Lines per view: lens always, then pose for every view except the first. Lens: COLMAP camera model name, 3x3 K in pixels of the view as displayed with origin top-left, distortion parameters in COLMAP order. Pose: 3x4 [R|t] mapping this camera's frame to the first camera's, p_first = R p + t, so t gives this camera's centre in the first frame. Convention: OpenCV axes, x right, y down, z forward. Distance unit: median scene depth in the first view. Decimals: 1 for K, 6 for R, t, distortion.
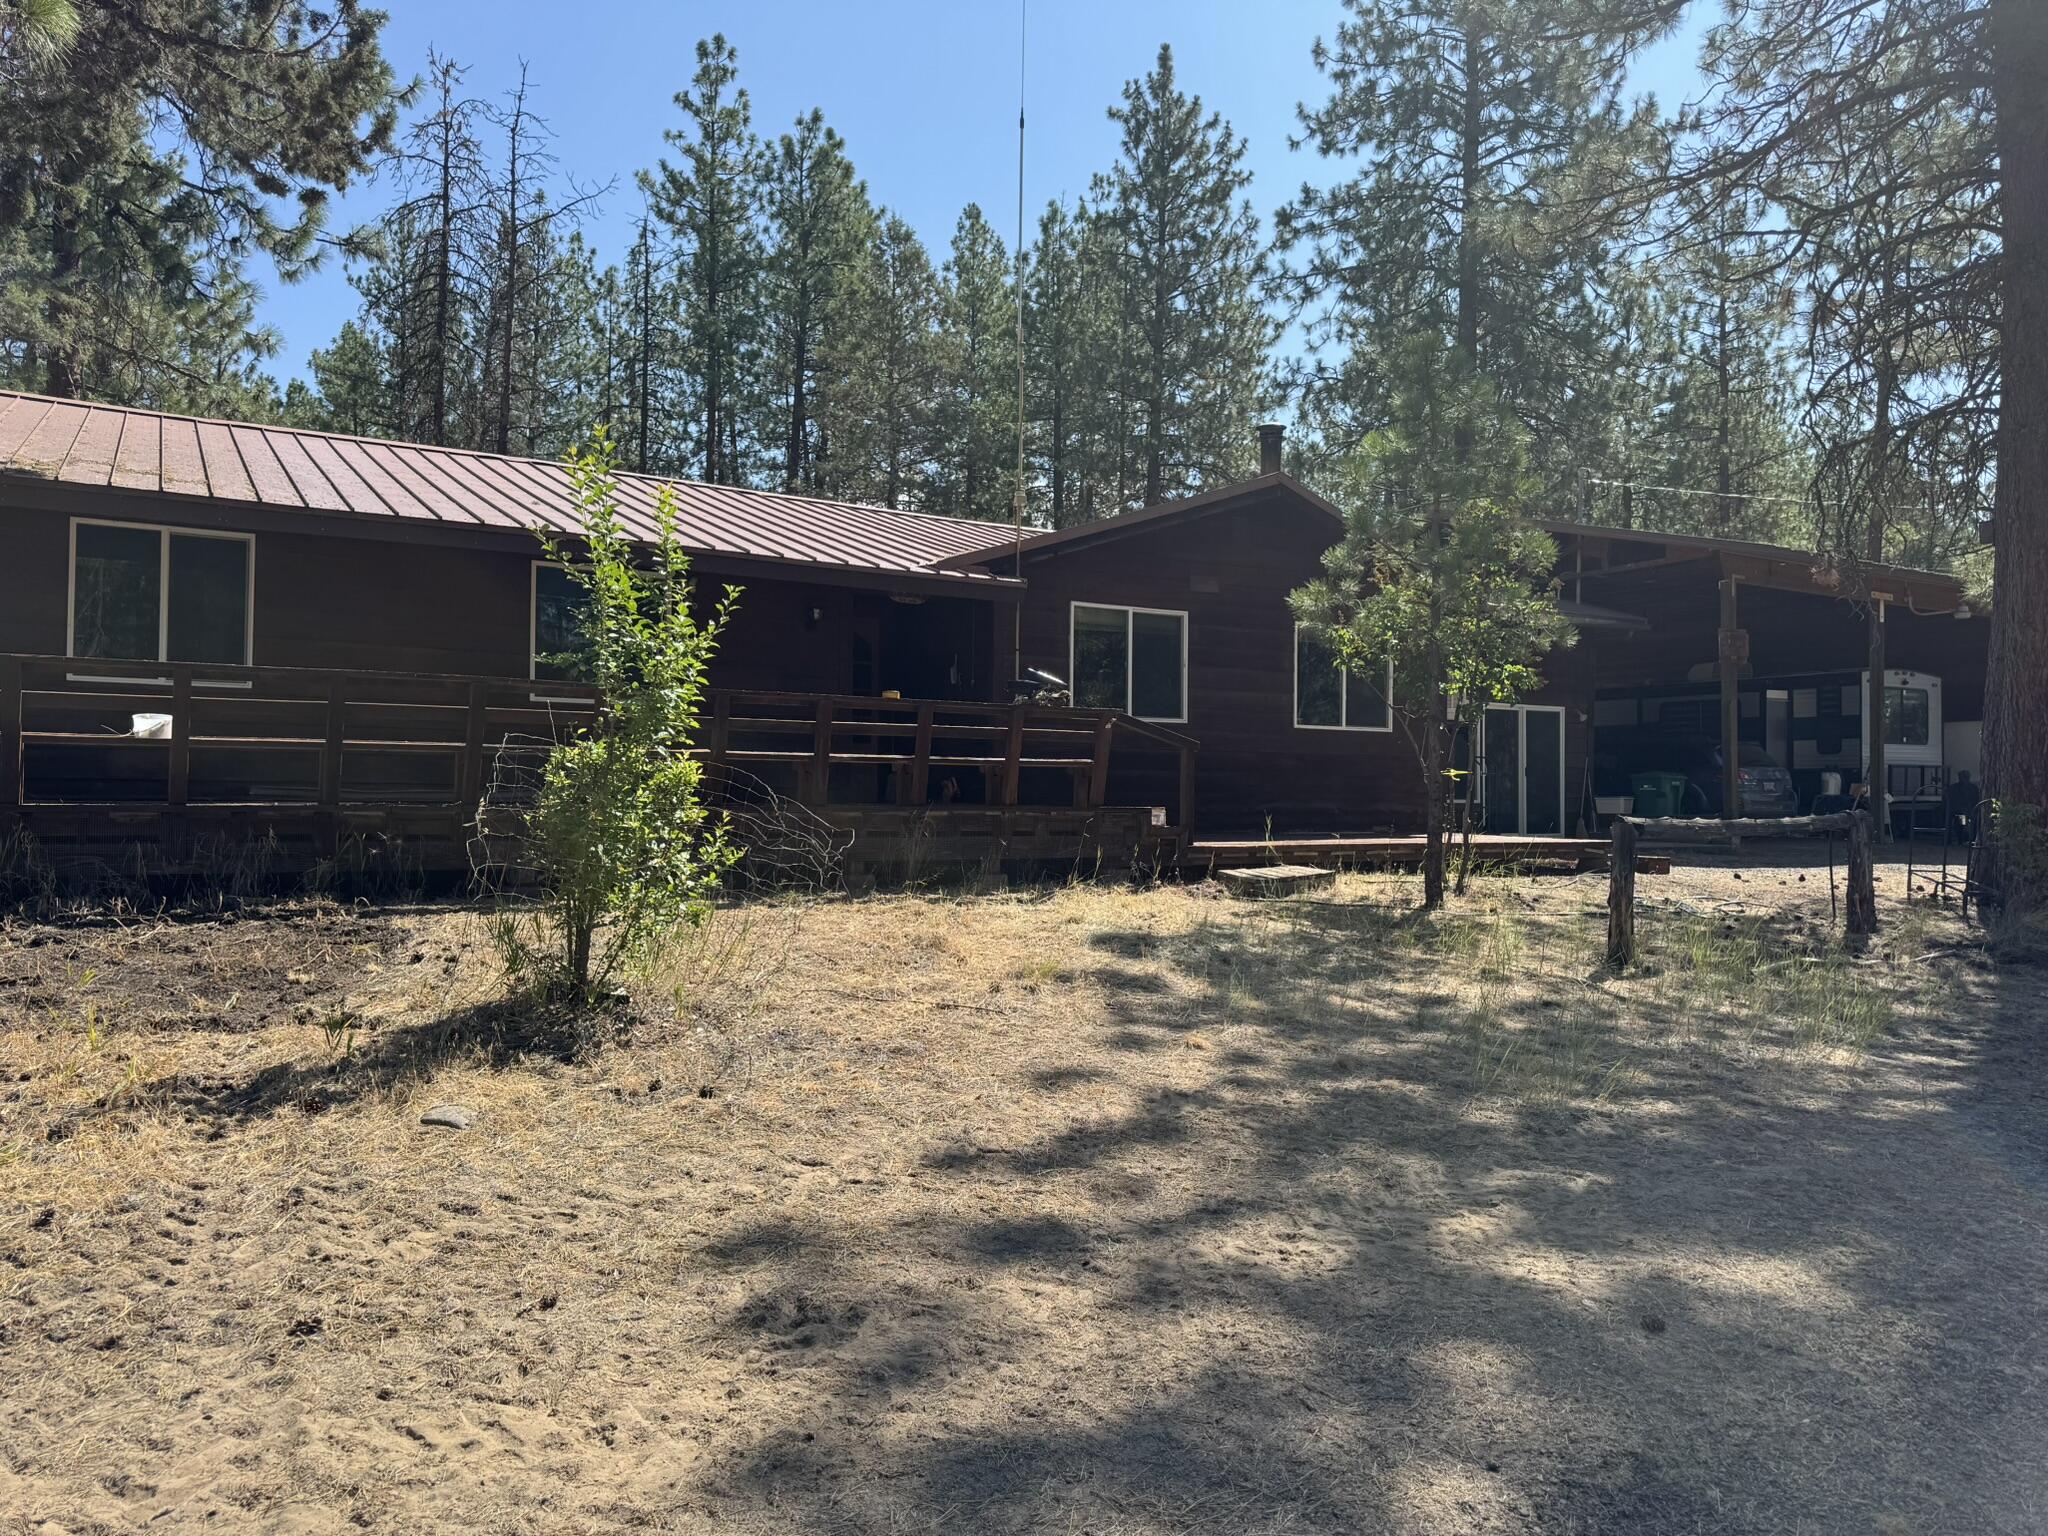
lens RADIAL K [[1447.3, 0, 1035.2], [0, 1447.3, 776.7], [0, 0, 1]] dist [0.098190, -0.146117]
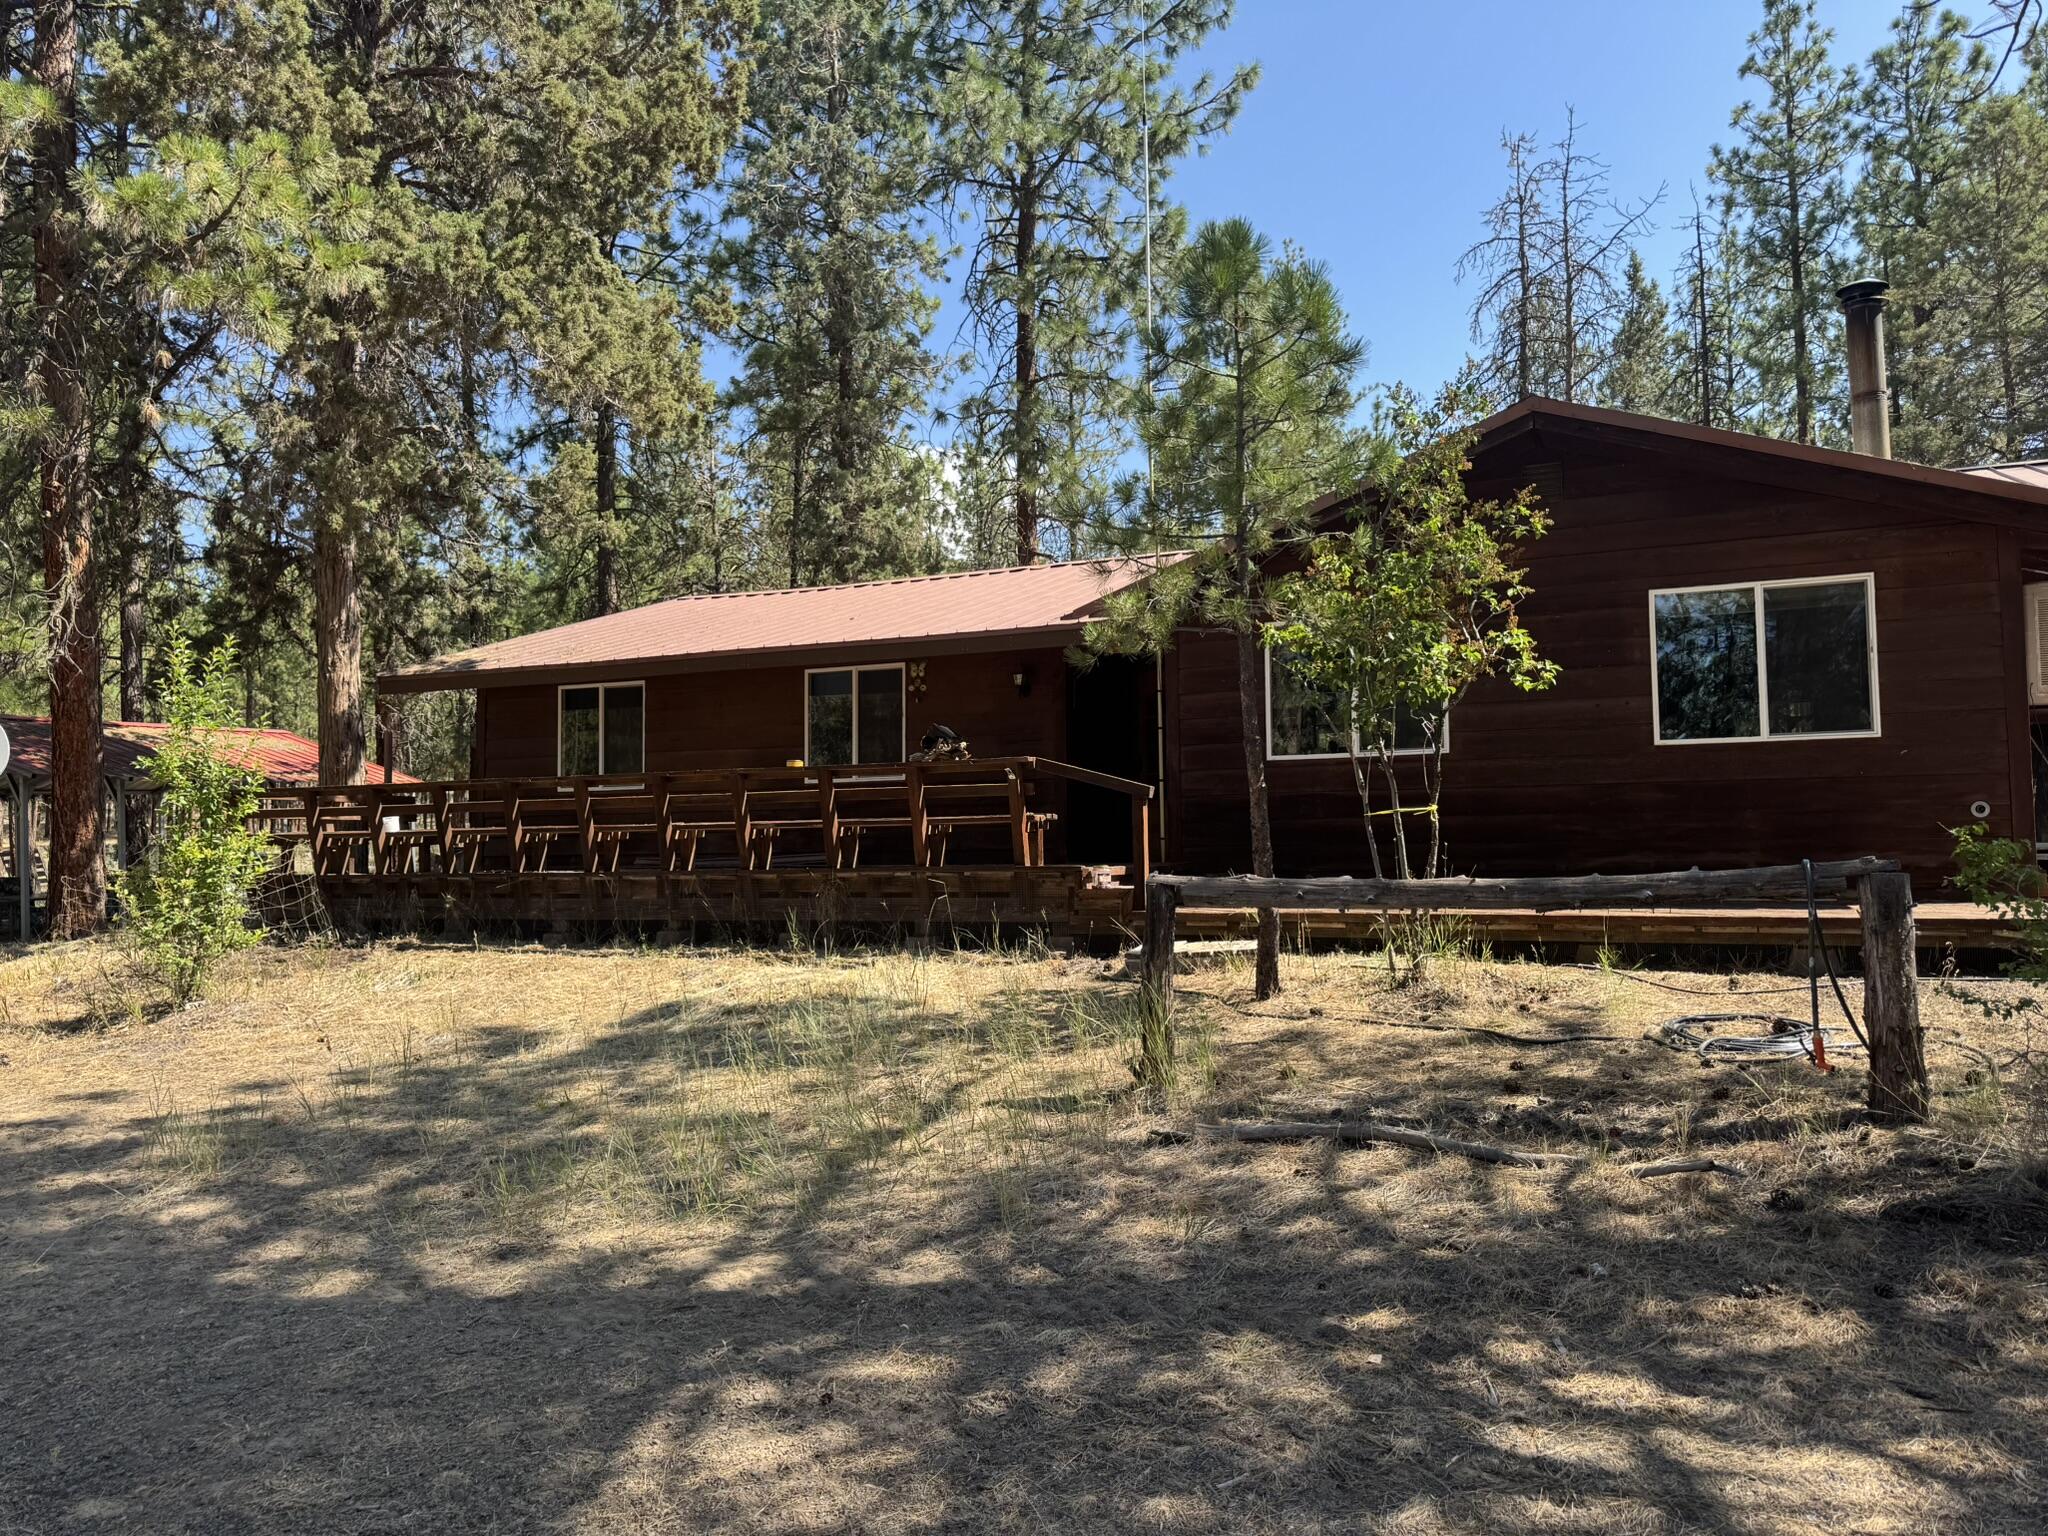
lens RADIAL K [[1447.3, 0, 1035.2], [0, 1447.3, 776.7], [0, 0, 1]] dist [0.098190, -0.146117]
pose [[0.546368, -0.059726, -0.835413, 0.591387], [0.027306, 0.998194, -0.053505, 0.009472], [0.837100, 0.006421, 0.547012, 0.382902]]
